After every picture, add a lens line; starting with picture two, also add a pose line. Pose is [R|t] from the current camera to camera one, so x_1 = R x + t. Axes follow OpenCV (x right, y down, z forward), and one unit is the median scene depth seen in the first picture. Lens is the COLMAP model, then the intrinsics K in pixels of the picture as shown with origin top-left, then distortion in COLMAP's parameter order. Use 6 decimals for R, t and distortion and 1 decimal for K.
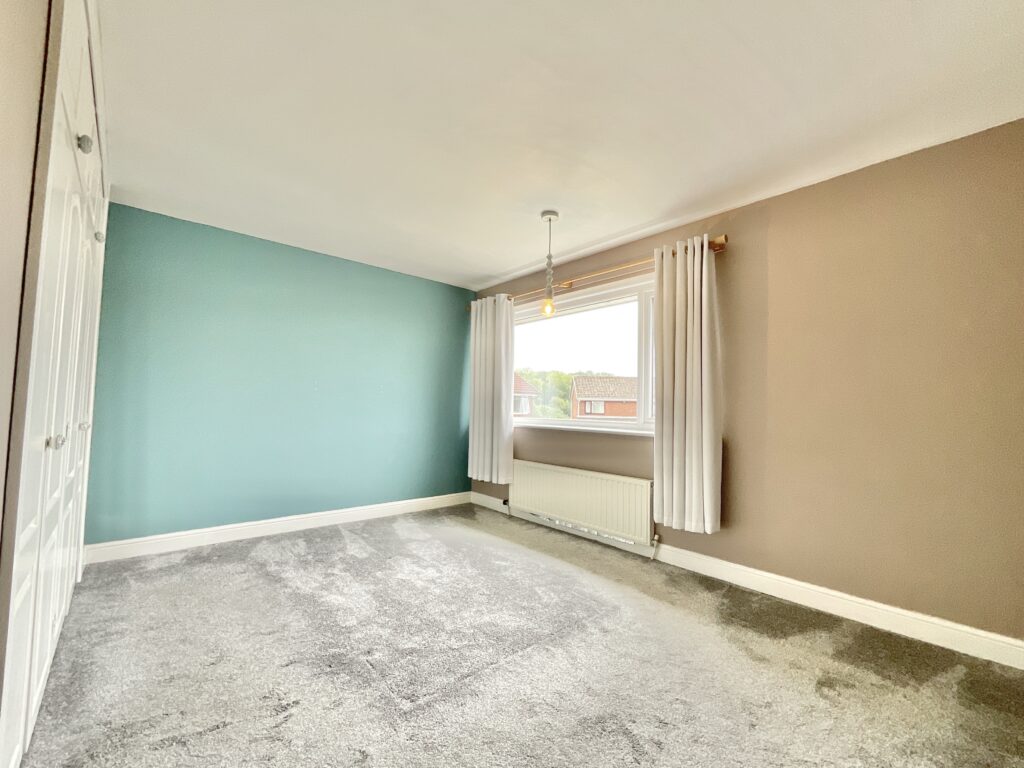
lens RADIAL K [[401.9, 0, 512.0], [0, 401.9, 384.0], [0, 0, 1]] dist [0.000507, 0.000027]
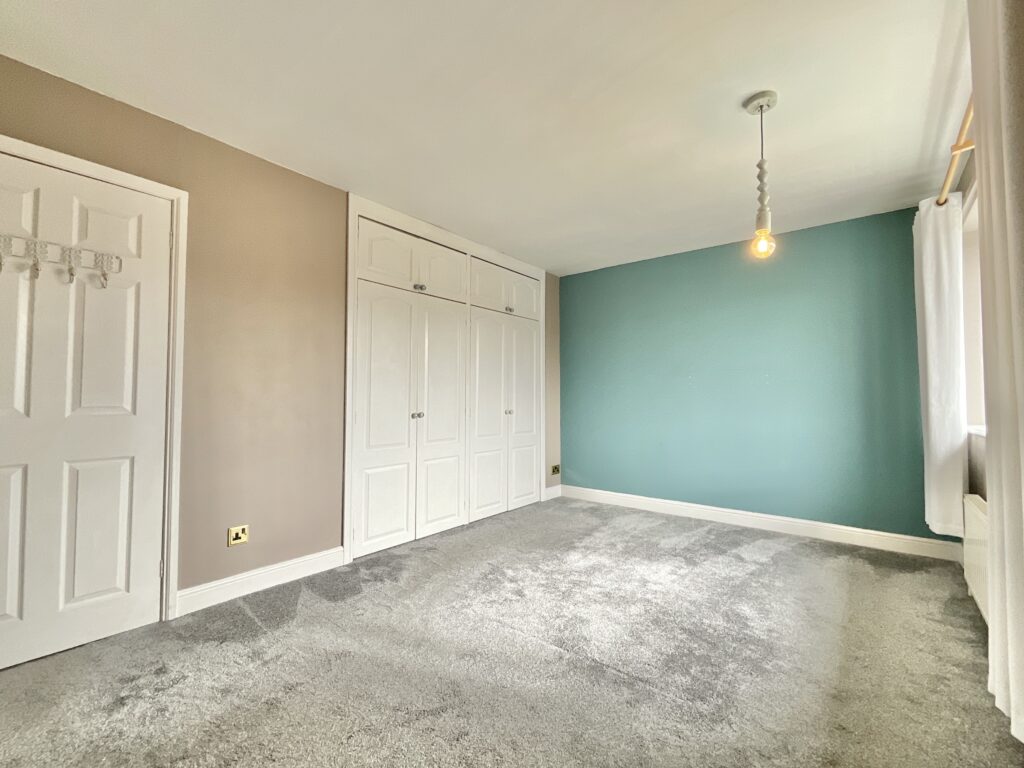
lens RADIAL K [[422.6, 0, 521.0], [0, 422.6, 383.7], [0, 0, 1]] dist [-0.002793, -0.000136]
pose [[0.226748, -0.055654, -0.972362, 0.619451], [0.061445, 0.997195, -0.042747, 0.040289], [0.972013, -0.050054, 0.229531, 0.429050]]
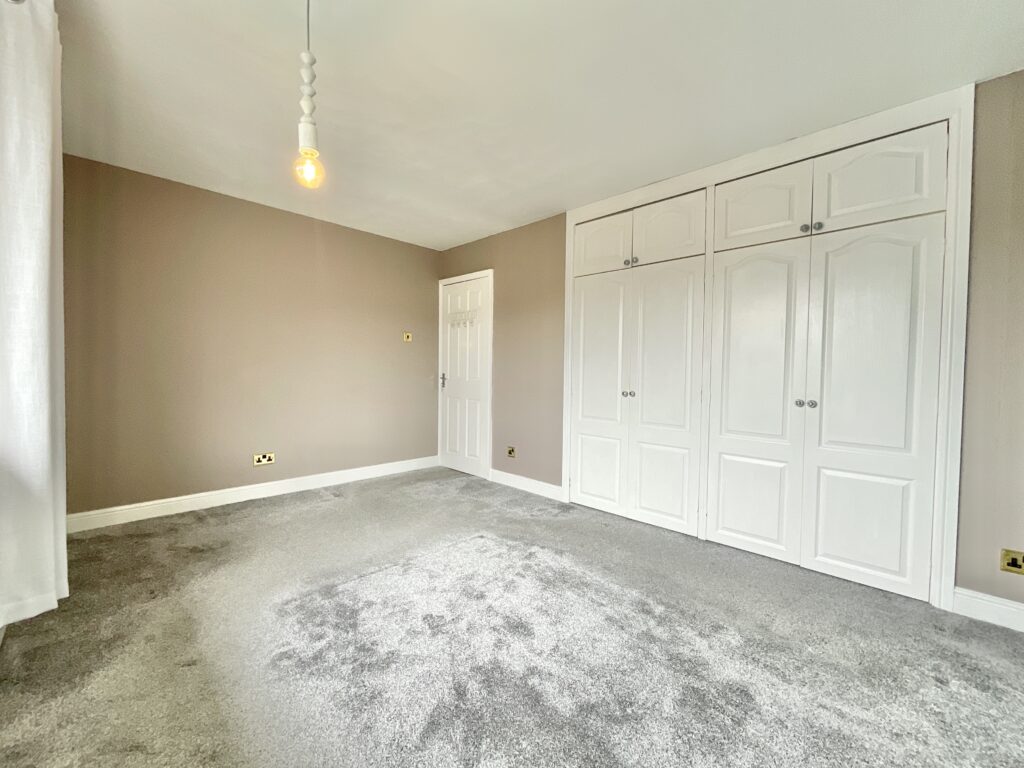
lens RADIAL K [[422.6, 0, 521.0], [0, 422.6, 383.7], [0, 0, 1]] dist [-0.002793, -0.000136]
pose [[-0.988234, -0.033895, -0.149147, -0.096103], [-0.028778, 0.998925, -0.036335, 0.081337], [0.150218, -0.031615, -0.988147, 1.466692]]
